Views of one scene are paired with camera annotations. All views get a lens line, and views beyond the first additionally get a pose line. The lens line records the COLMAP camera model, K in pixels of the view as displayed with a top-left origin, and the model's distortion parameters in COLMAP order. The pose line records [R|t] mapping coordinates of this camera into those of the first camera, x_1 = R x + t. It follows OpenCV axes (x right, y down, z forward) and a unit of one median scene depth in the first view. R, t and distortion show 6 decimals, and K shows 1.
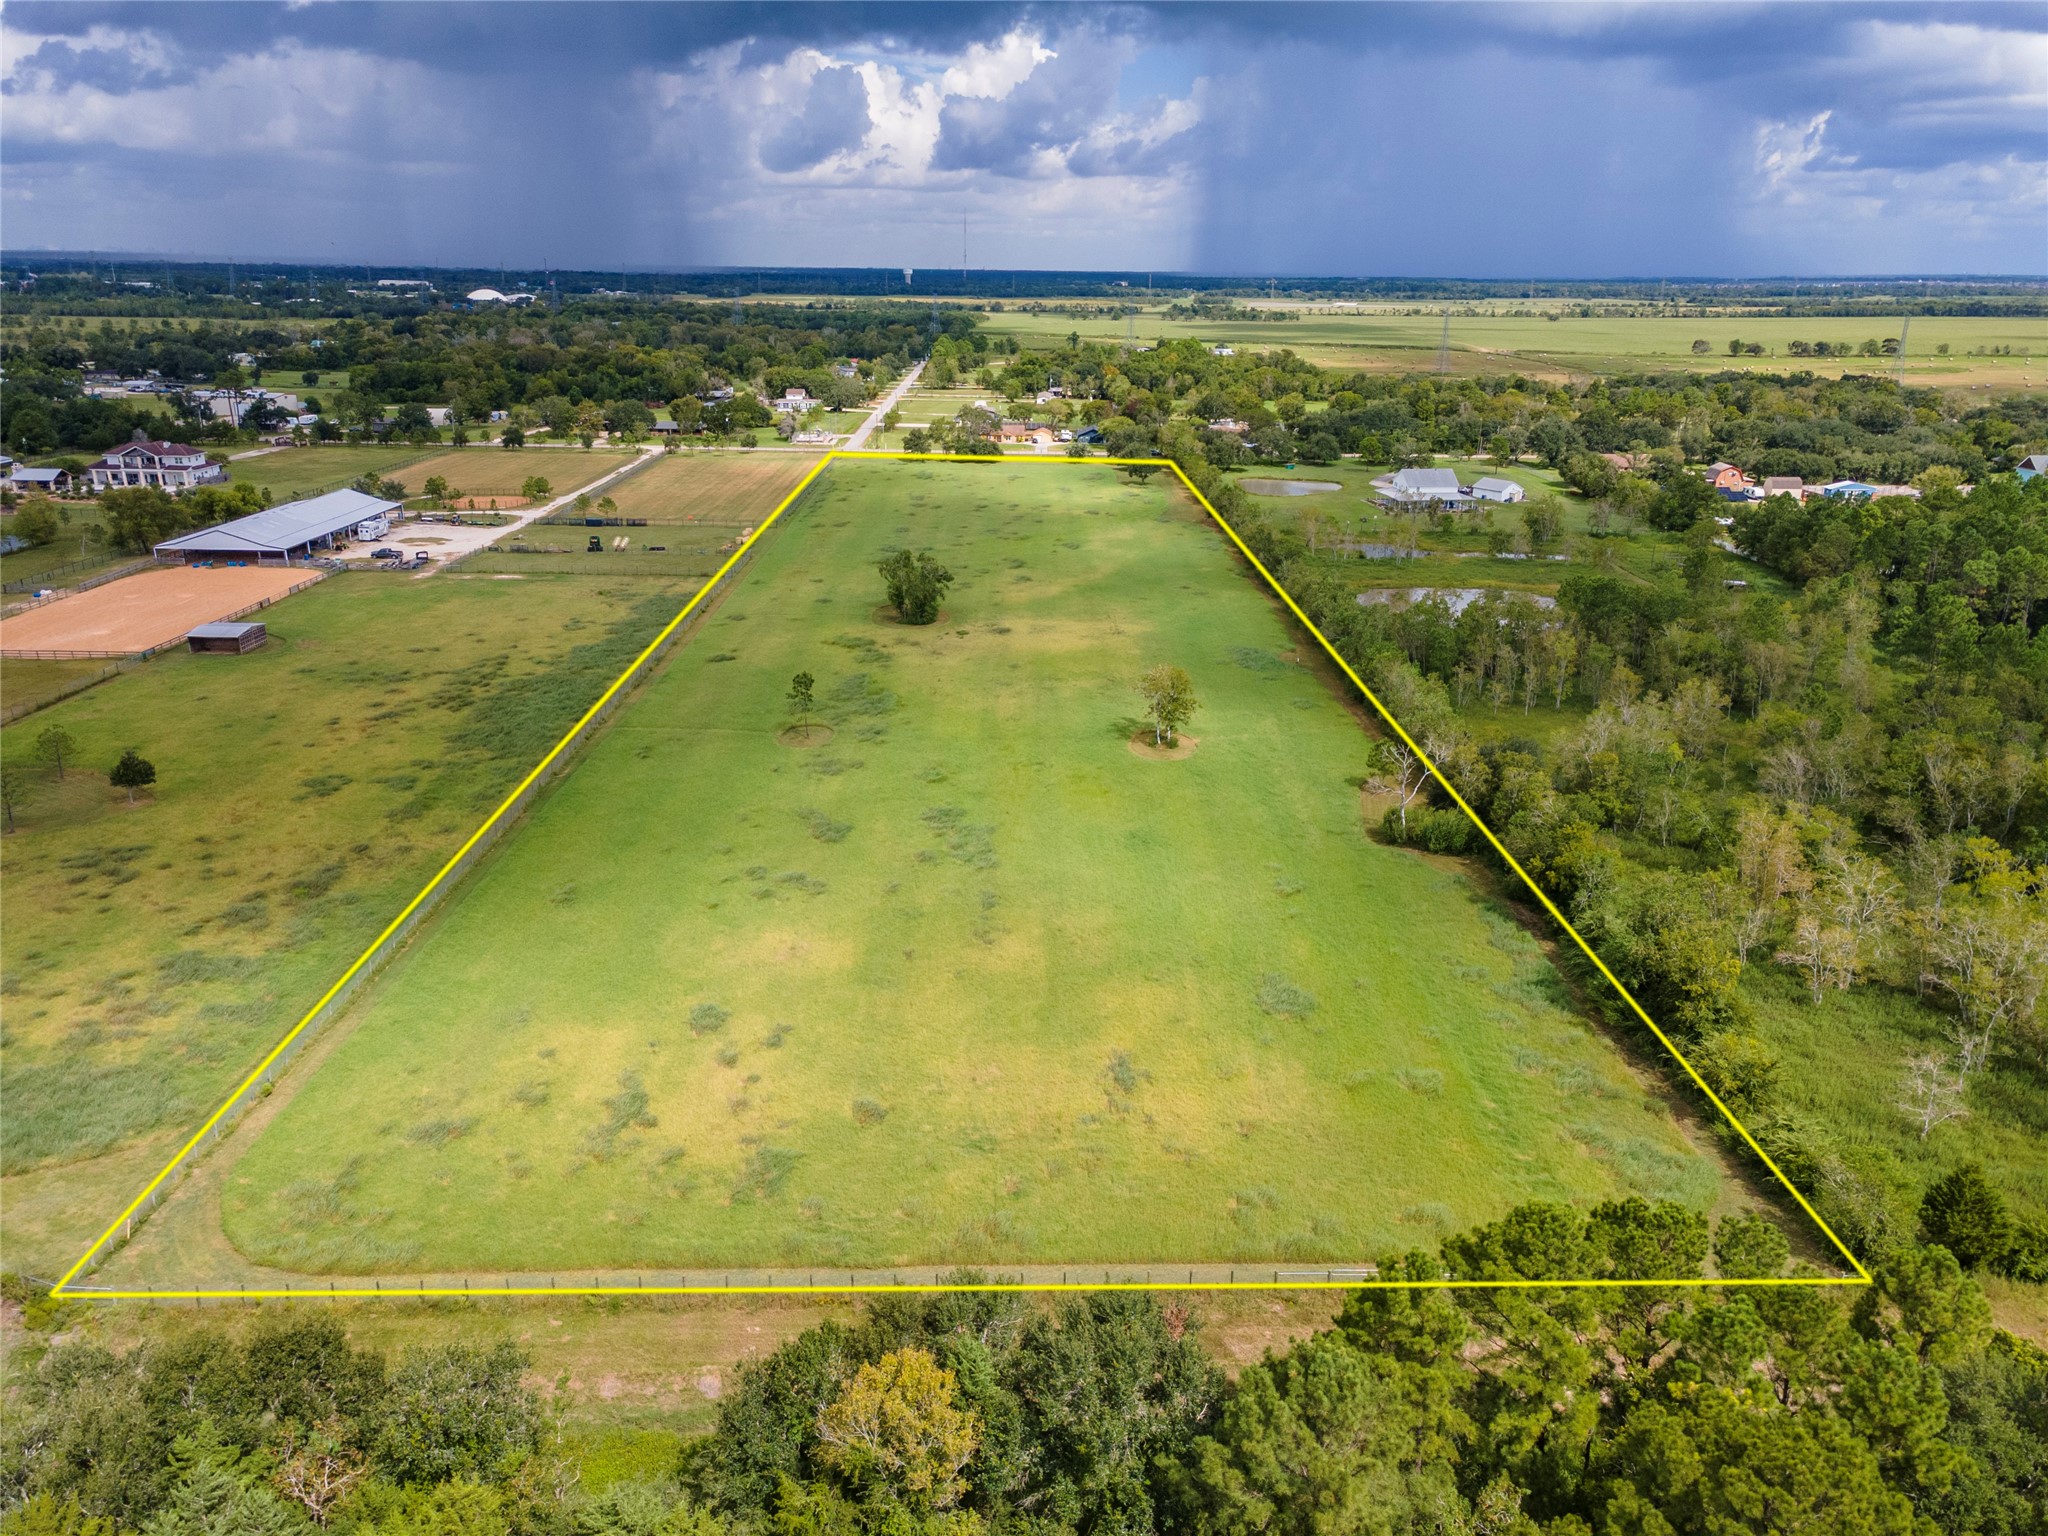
lens RADIAL K [[1481.8, 0, 1038.0], [0, 1481.8, 765.4], [0, 0, 1]] dist [0.025764, 0.022555]
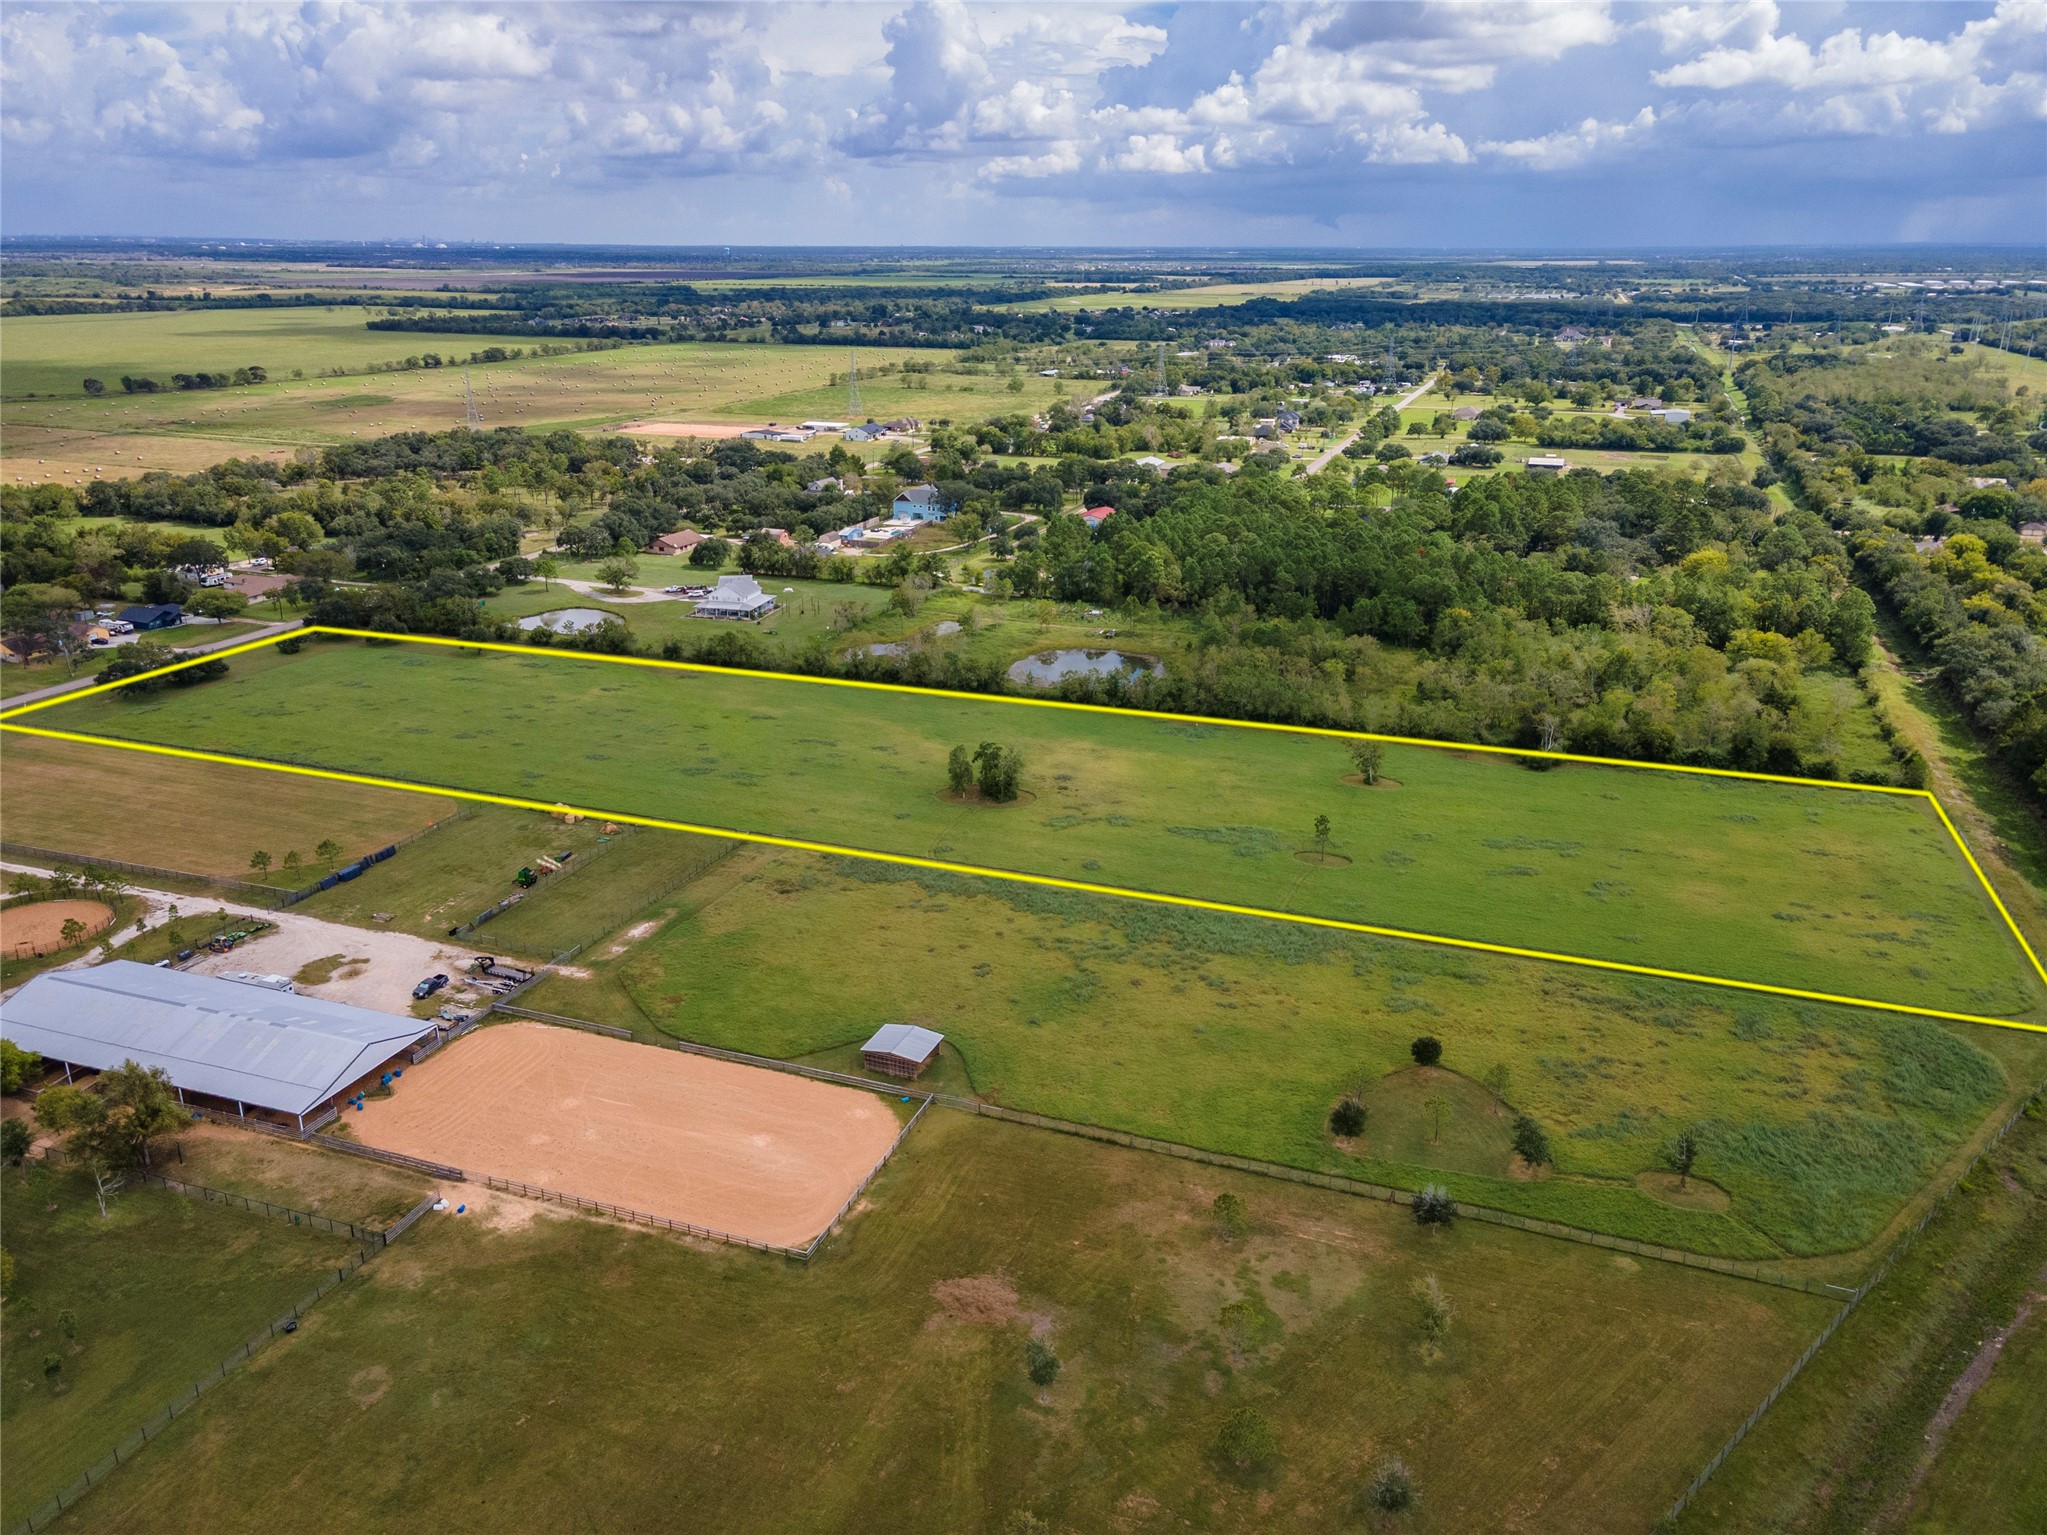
lens RADIAL K [[1481.1, 0, 1037.5], [0, 1481.1, 764.9], [0, 0, 1]] dist [0.025764, 0.022555]
pose [[0.354891, -0.315631, 0.880017, -1.432390], [0.290348, 0.931953, 0.217168, -0.477842], [-0.888679, 0.178440, 0.422385, 0.606596]]
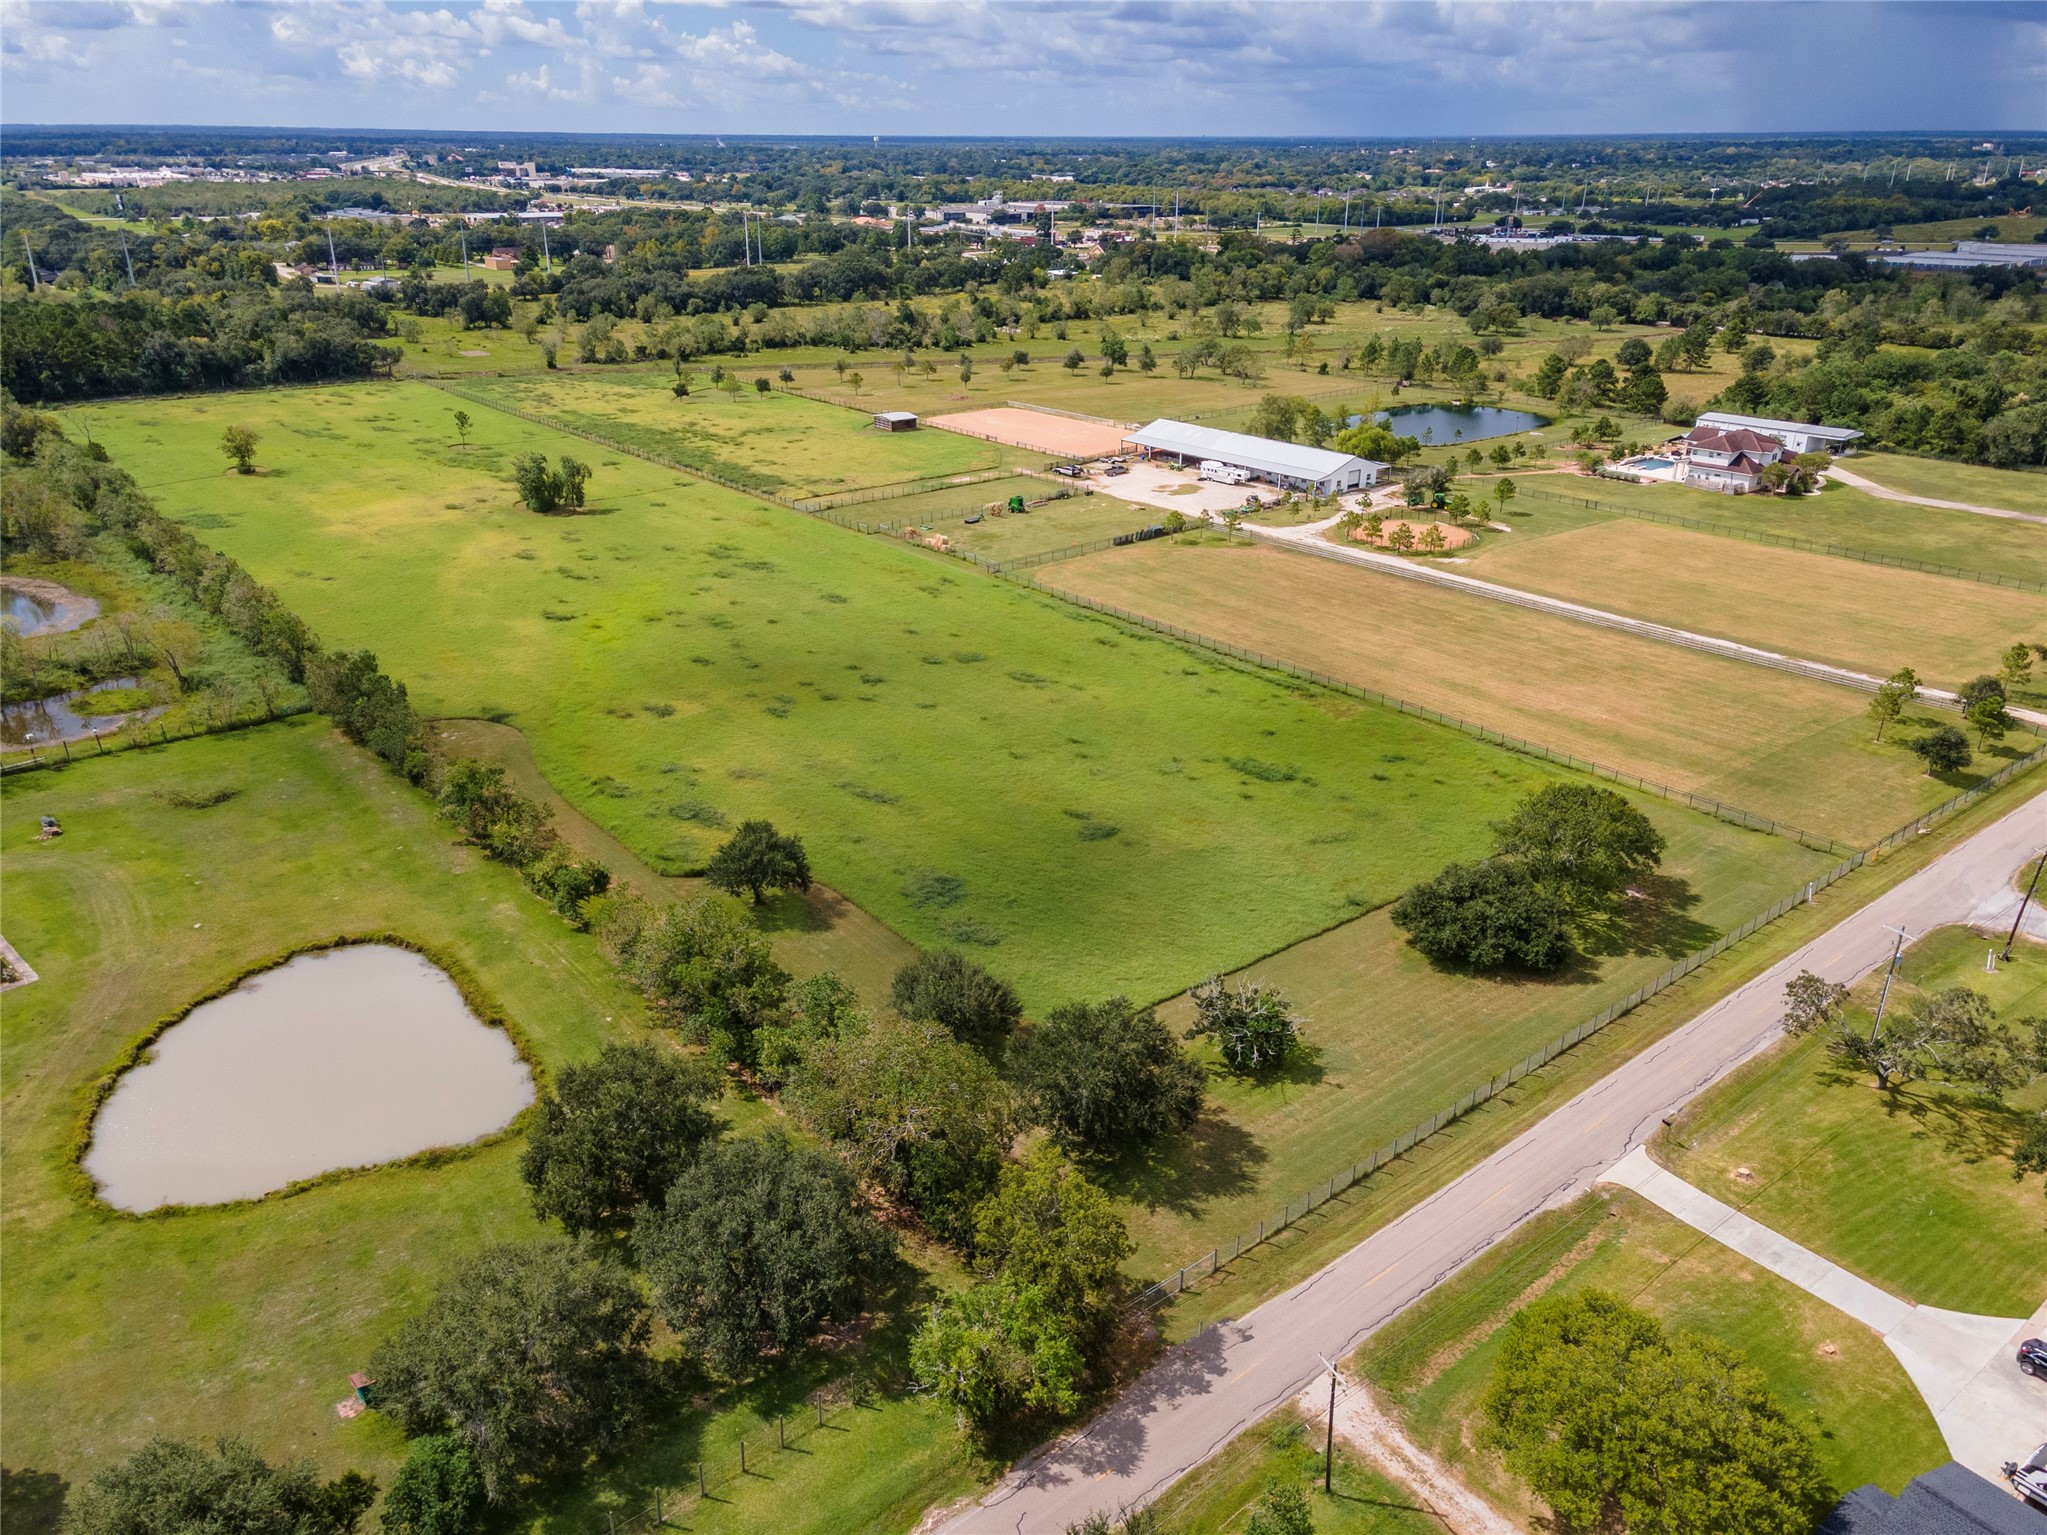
lens RADIAL K [[1510.6, 0, 977.2], [0, 1510.6, 804.6], [0, 0, 1]] dist [0.012085, 0.057487]
pose [[-0.796672, 0.234172, -0.557206, 0.464203], [-0.200011, 0.767815, 0.608651, -0.905819], [0.570359, 0.596342, -0.564859, 2.578619]]
